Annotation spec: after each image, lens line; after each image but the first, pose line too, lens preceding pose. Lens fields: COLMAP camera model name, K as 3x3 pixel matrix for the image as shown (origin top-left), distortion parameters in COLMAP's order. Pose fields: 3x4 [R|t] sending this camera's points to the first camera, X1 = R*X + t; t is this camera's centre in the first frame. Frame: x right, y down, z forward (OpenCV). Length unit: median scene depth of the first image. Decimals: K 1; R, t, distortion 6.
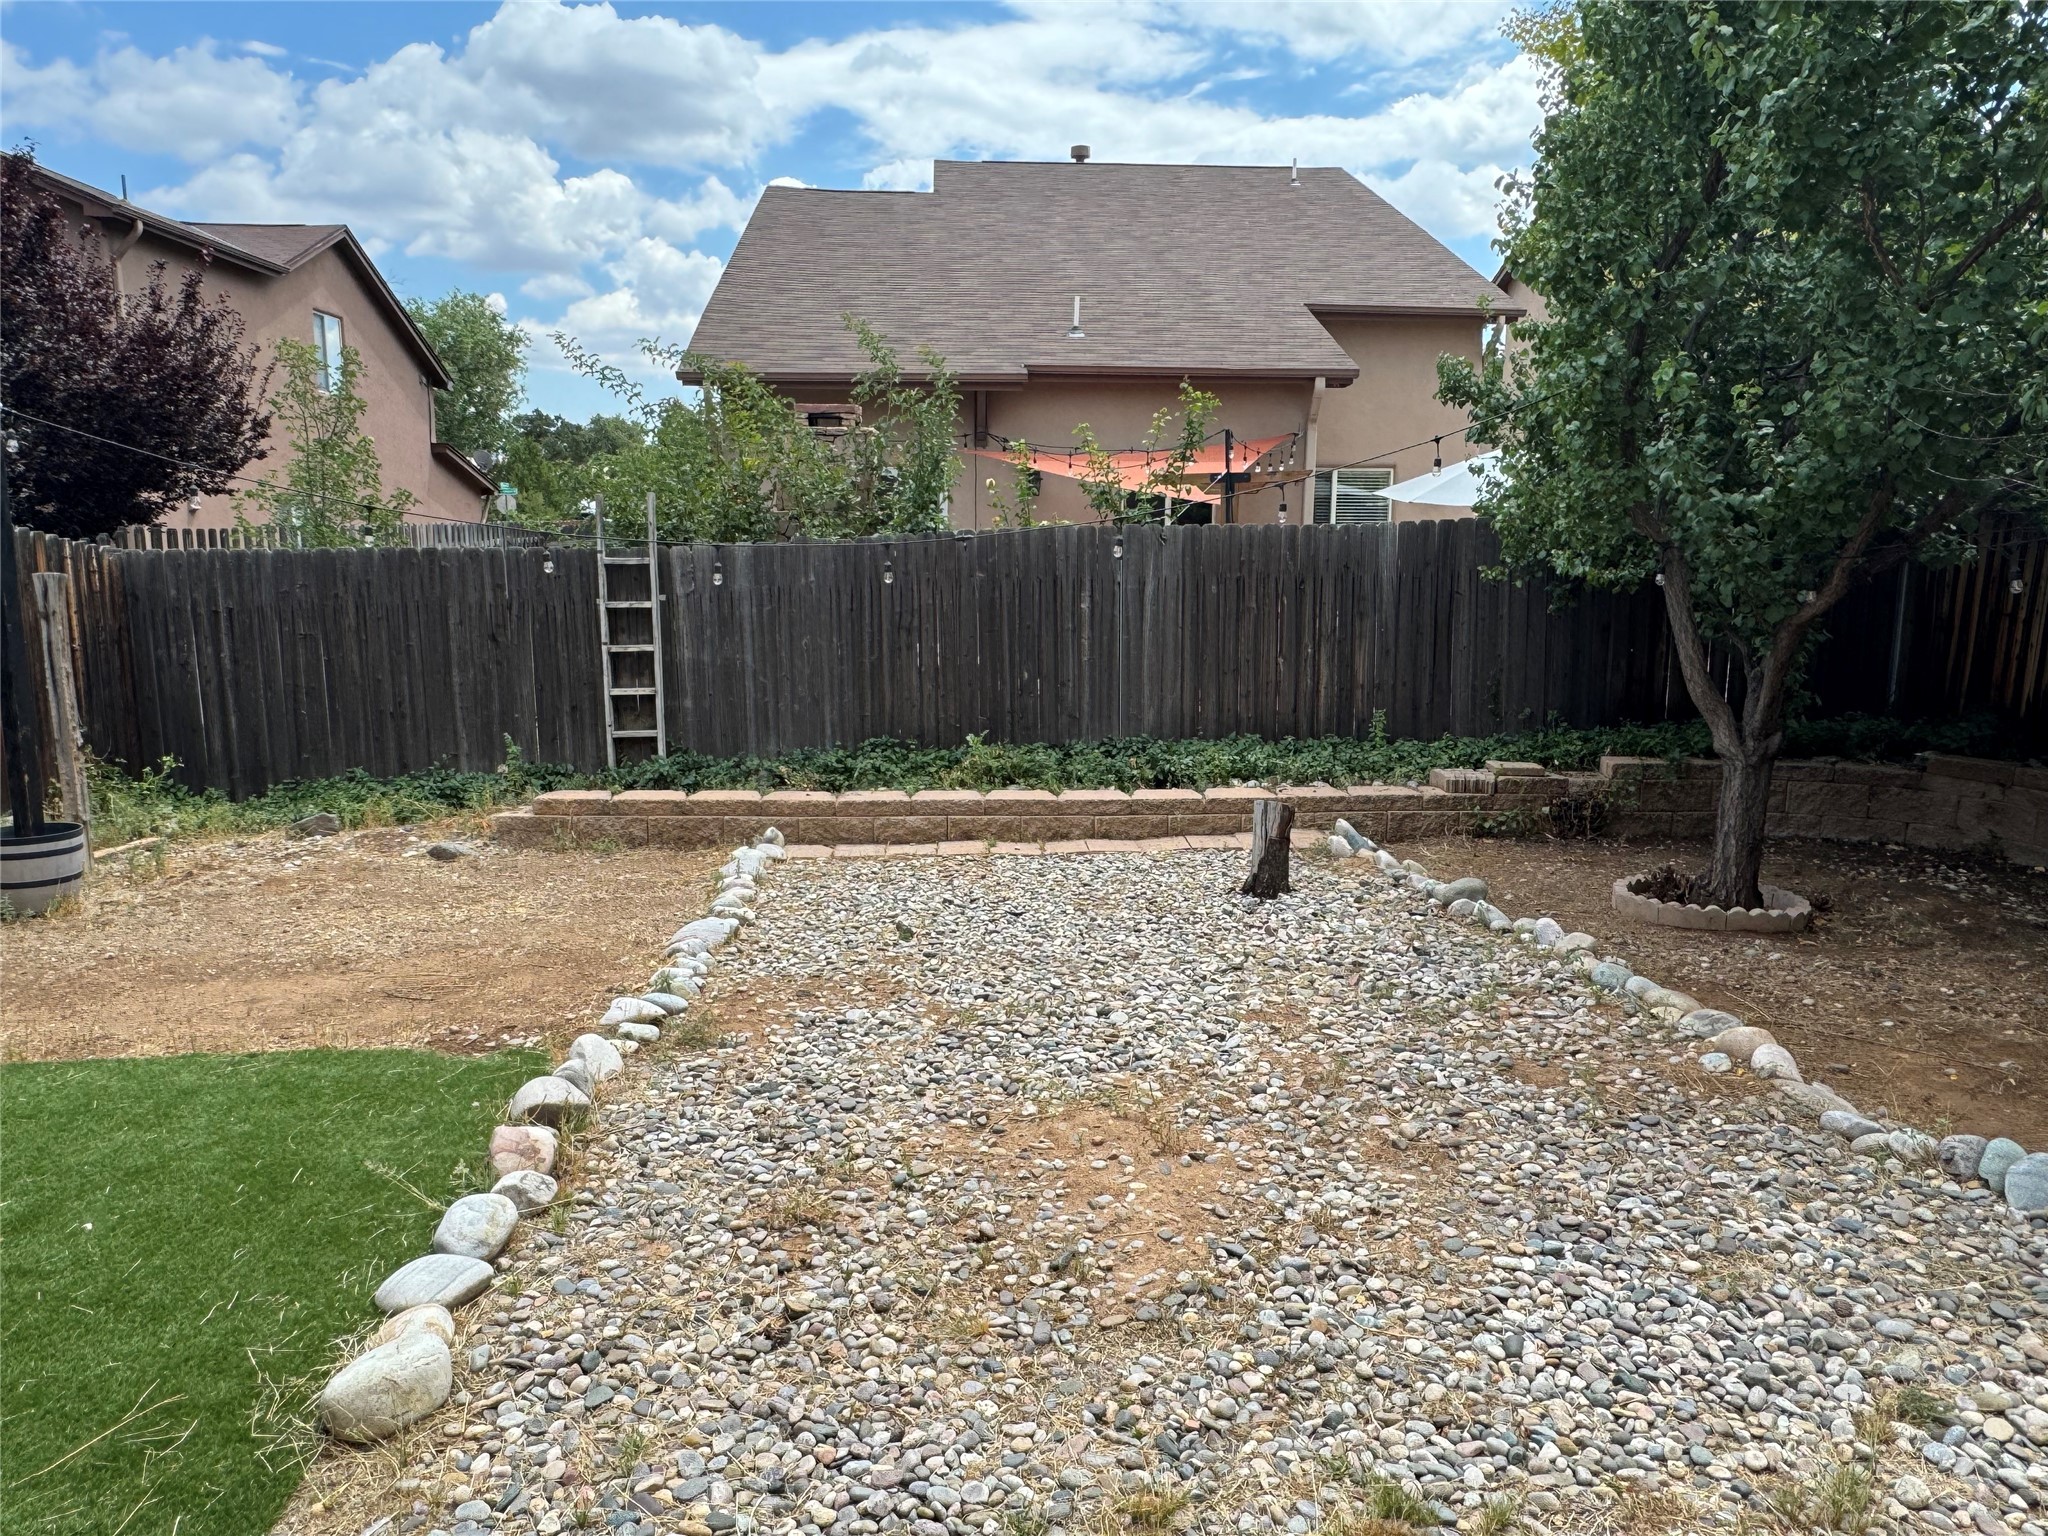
lens RADIAL K [[1434.4, 0, 1019.4], [0, 1434.4, 770.4], [0, 0, 1]] dist [-0.004880, 0.000697]
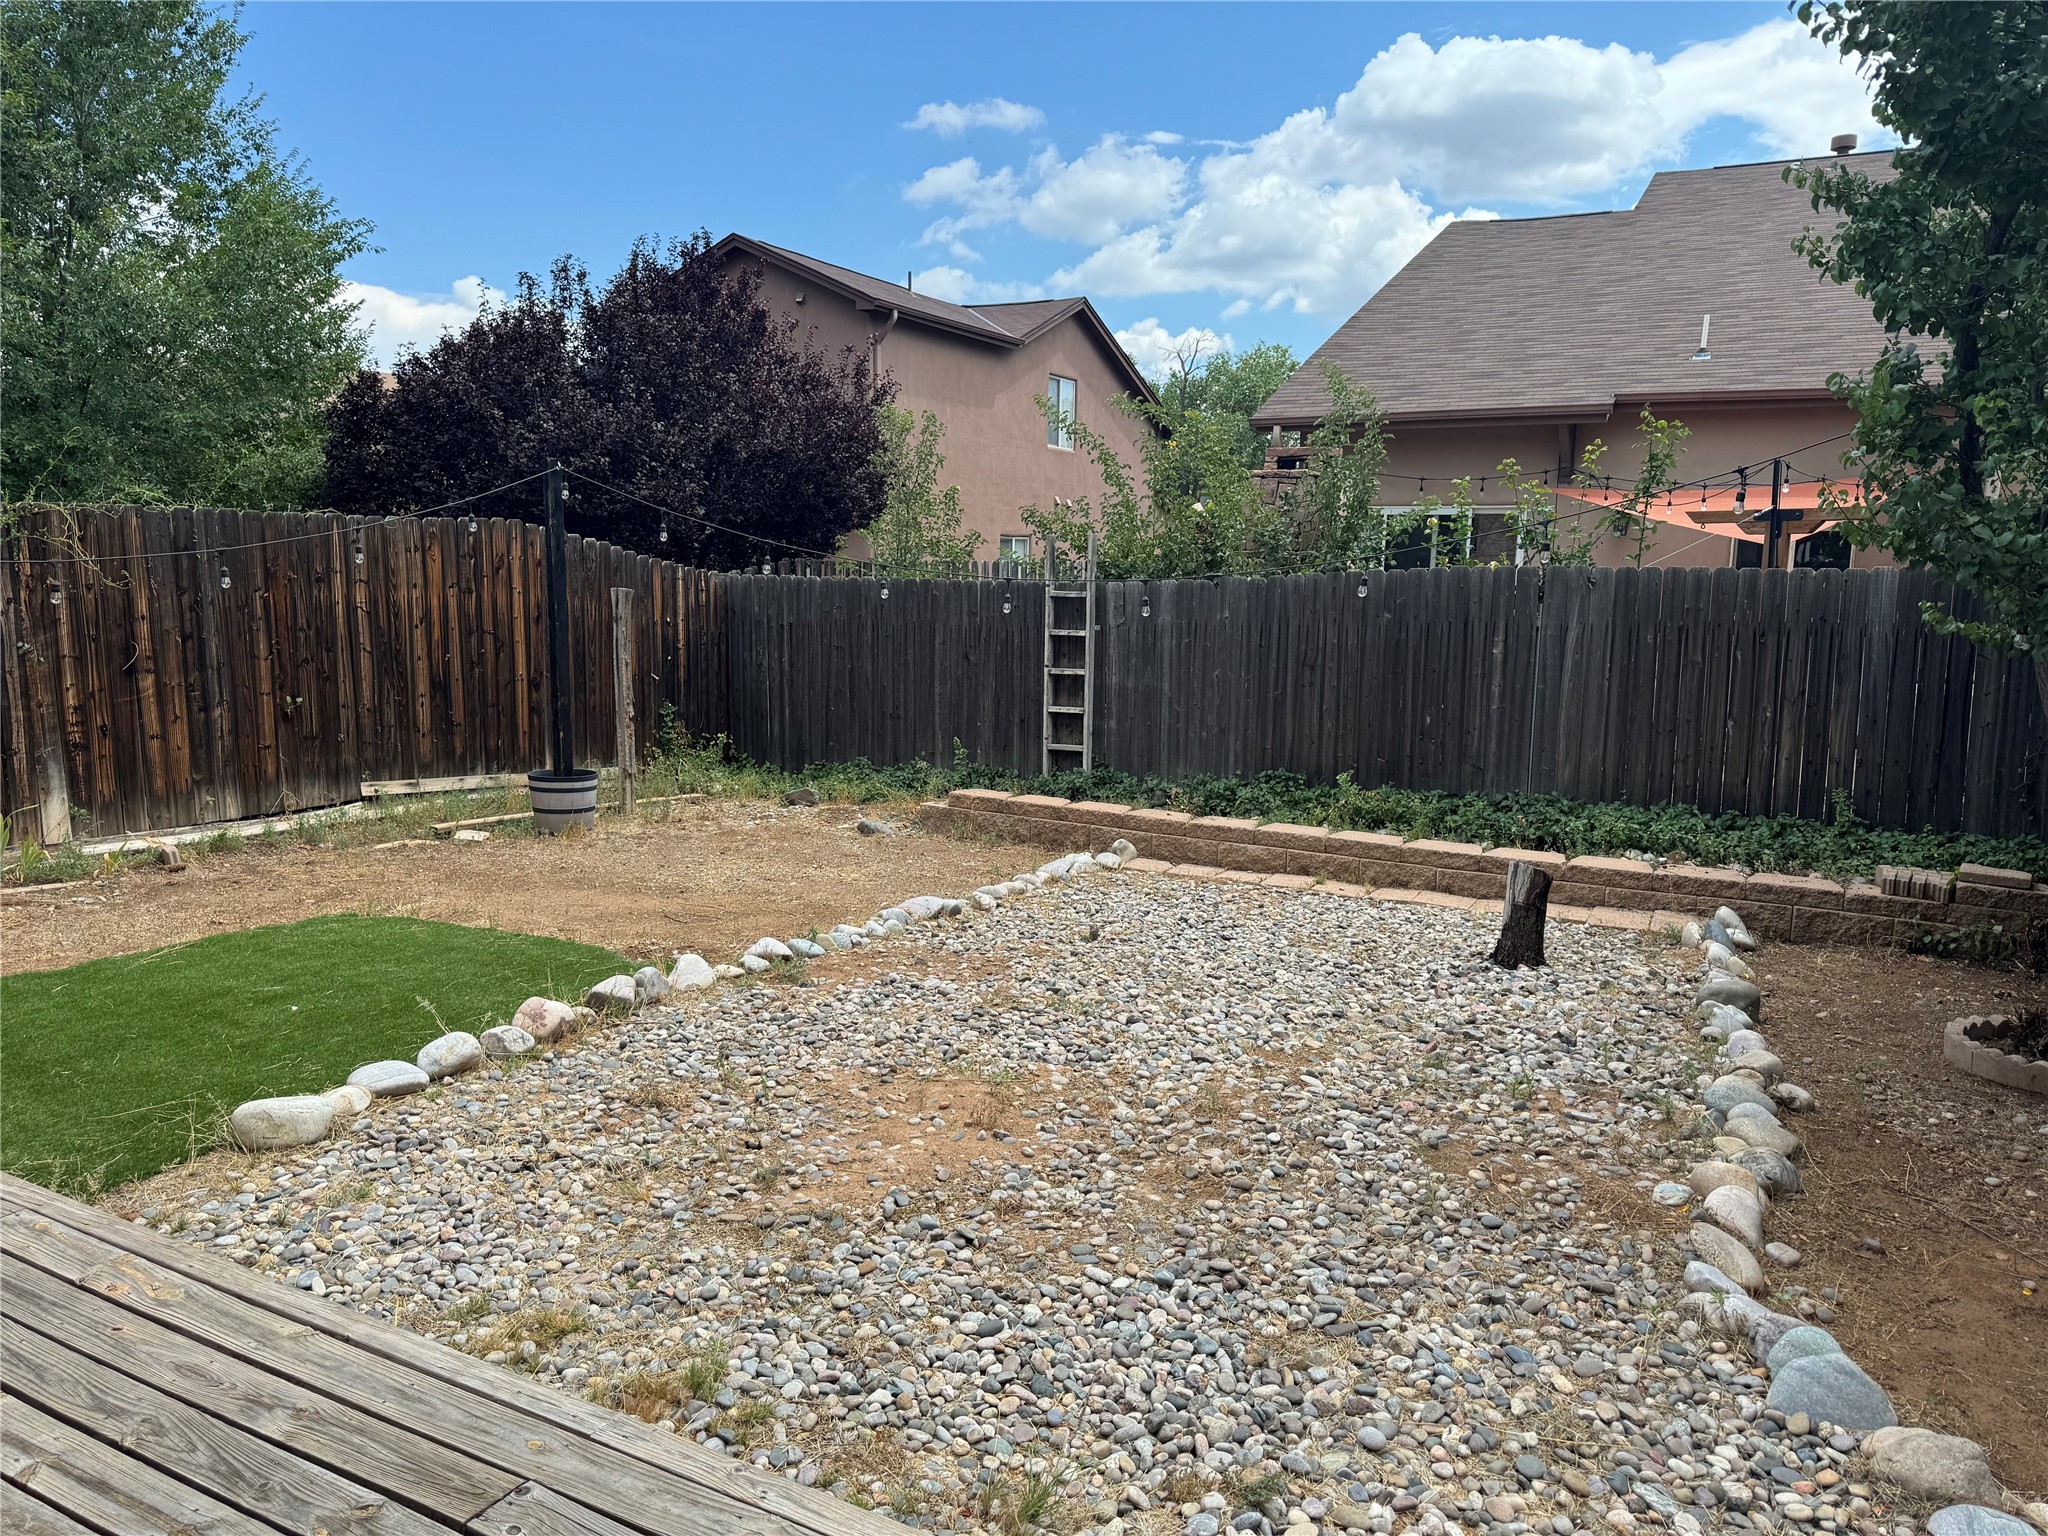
lens RADIAL K [[1429.4, 0, 1027.8], [0, 1429.4, 778.6], [0, 0, 1]] dist [0.114955, -0.173628]
pose [[0.853717, 0.090934, -0.512736, 0.376939], [-0.102864, 0.994682, 0.005137, -0.005212], [0.510476, 0.048356, 0.858531, 0.030678]]
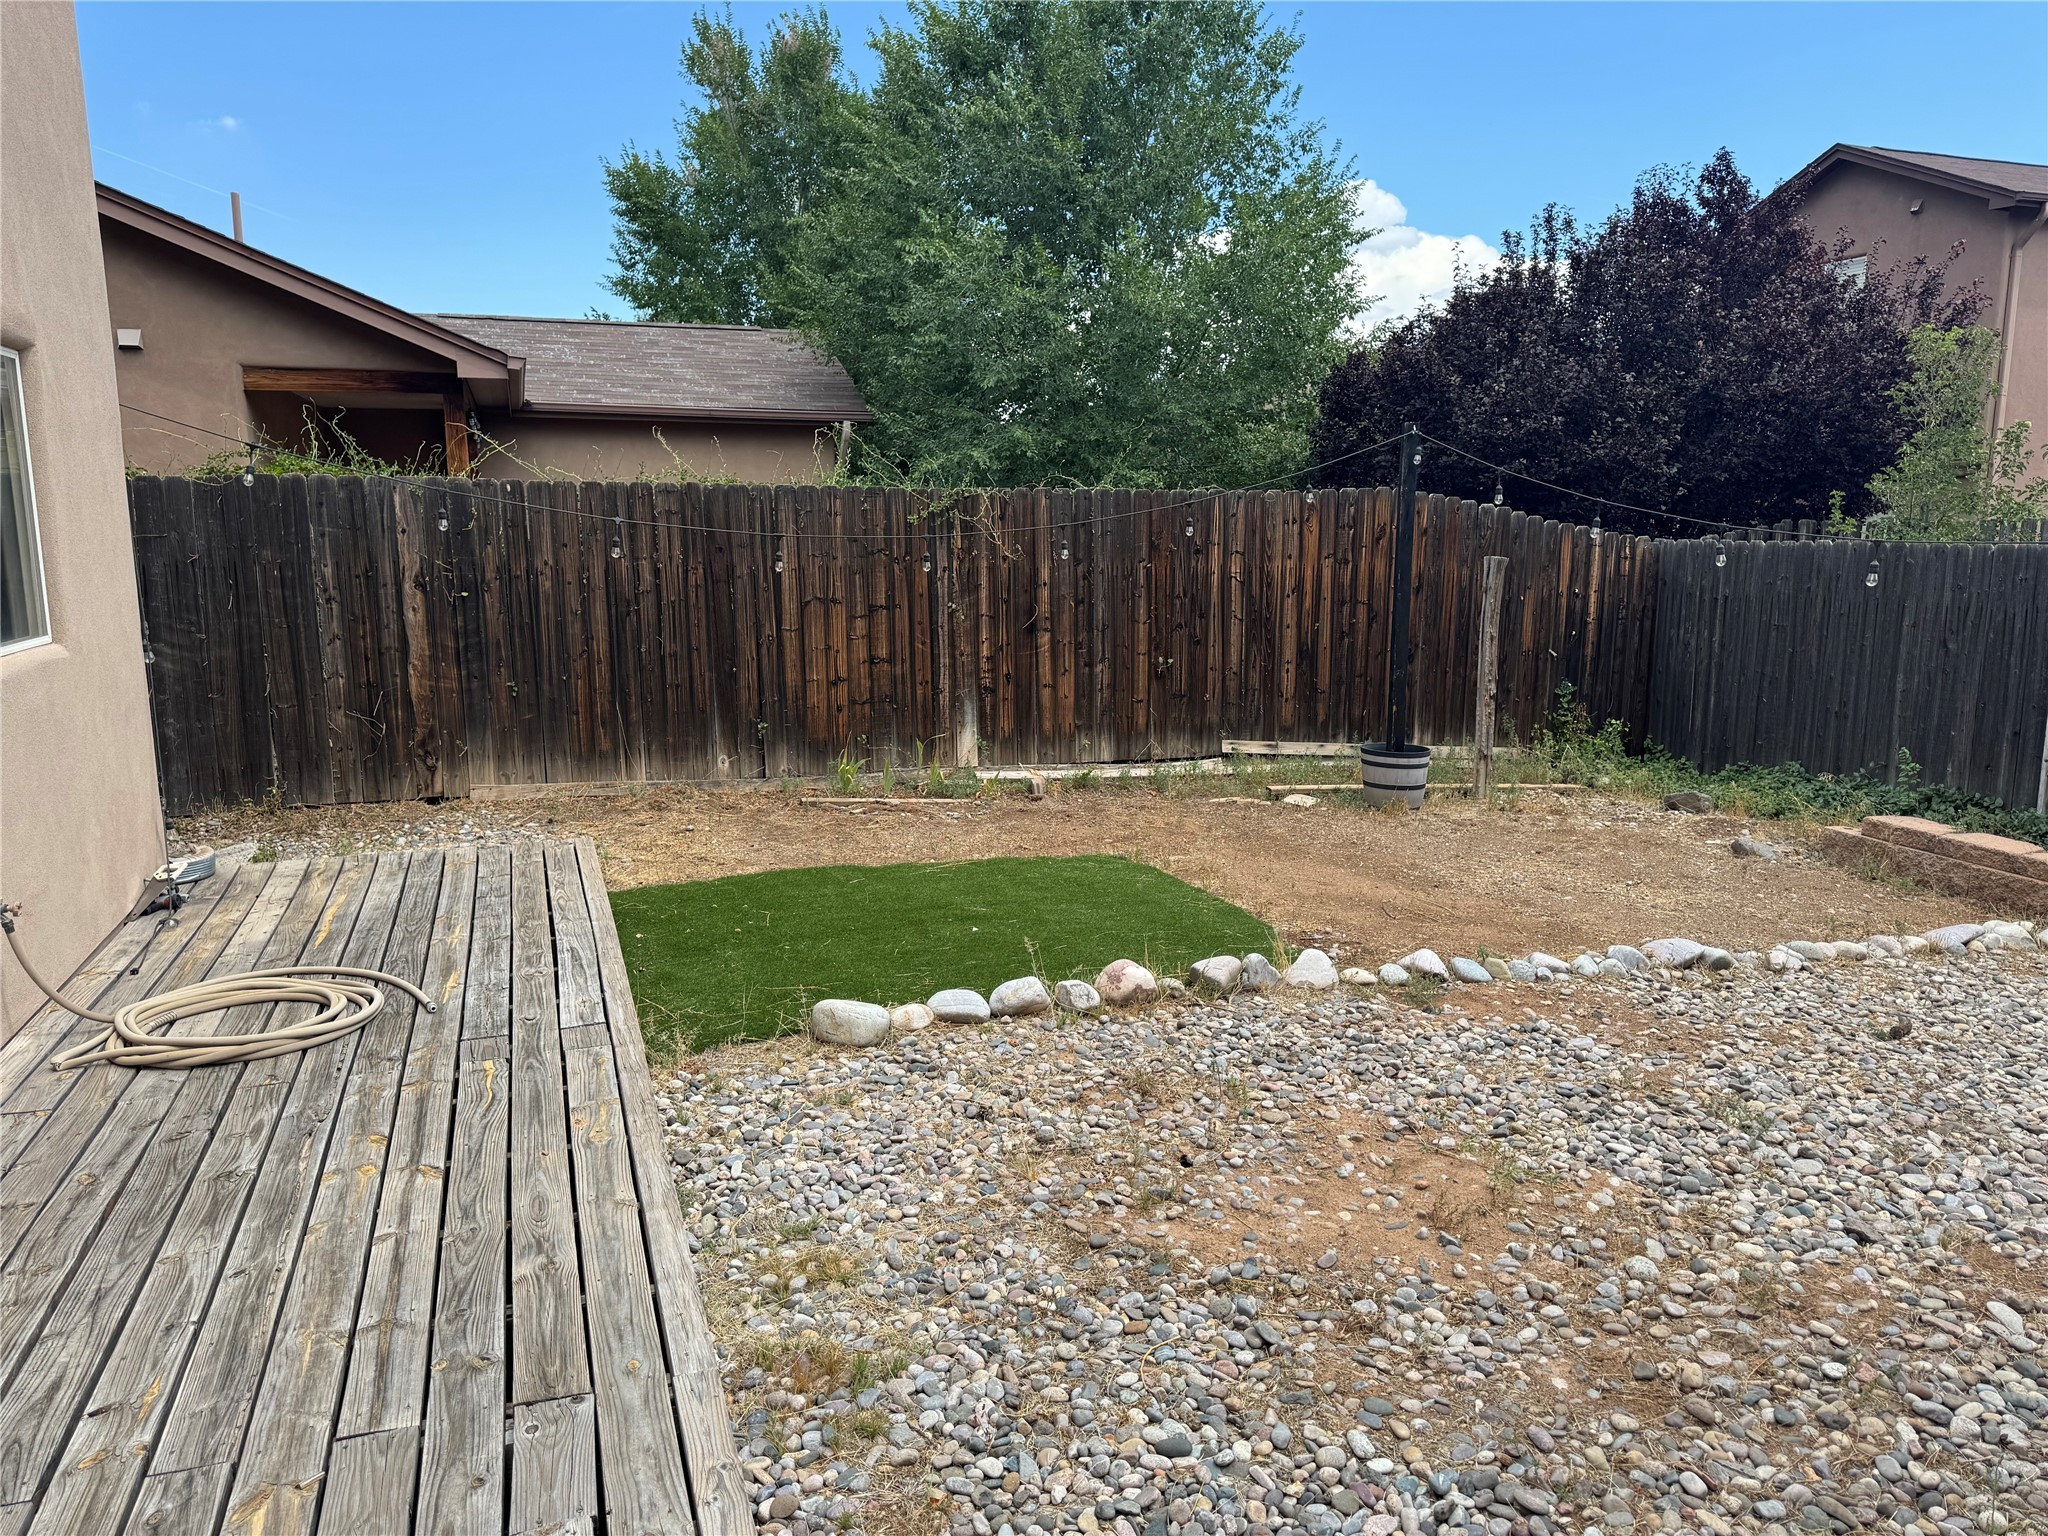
lens RADIAL K [[1438.8, 0, 1024.0], [0, 1438.8, 768.0], [0, 0, 1]] dist [0.113637, -0.179073]
pose [[0.271818, 0.162374, -0.948551, 0.473022], [-0.162649, 0.979234, 0.121017, -0.043987], [0.948504, 0.121386, 0.292584, 0.253958]]
